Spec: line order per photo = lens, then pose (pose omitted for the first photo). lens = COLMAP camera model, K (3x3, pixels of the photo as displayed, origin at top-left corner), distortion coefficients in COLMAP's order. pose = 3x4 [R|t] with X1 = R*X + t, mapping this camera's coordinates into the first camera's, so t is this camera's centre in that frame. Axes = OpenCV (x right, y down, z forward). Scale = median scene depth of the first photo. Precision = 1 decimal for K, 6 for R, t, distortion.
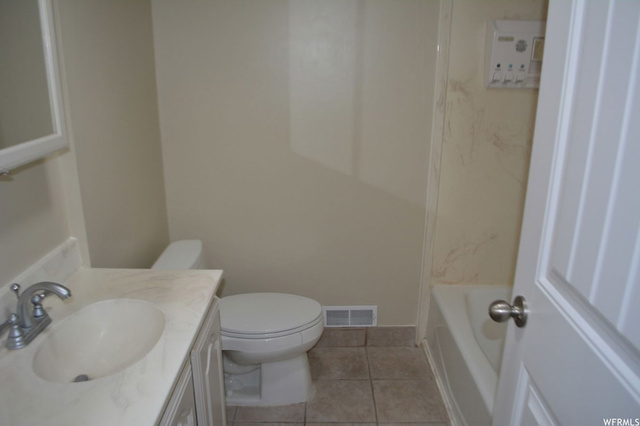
lens RADIAL K [[499.6, 0, 320.8], [0, 499.6, 210.8], [0, 0, 1]] dist [-0.095340, 0.052549]
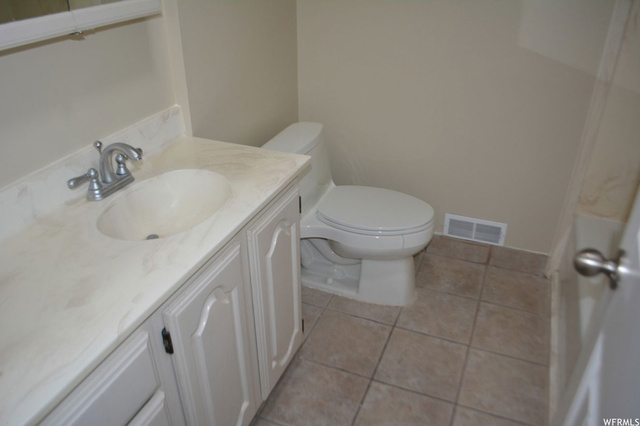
lens RADIAL K [[499.6, 0, 320.8], [0, 499.6, 210.8], [0, 0, 1]] dist [-0.095340, 0.052549]
pose [[0.924416, 0.183725, -0.334217, 0.113256], [-0.108106, 0.966606, 0.232348, -0.002826], [0.365744, -0.178655, 0.913408, 0.085688]]
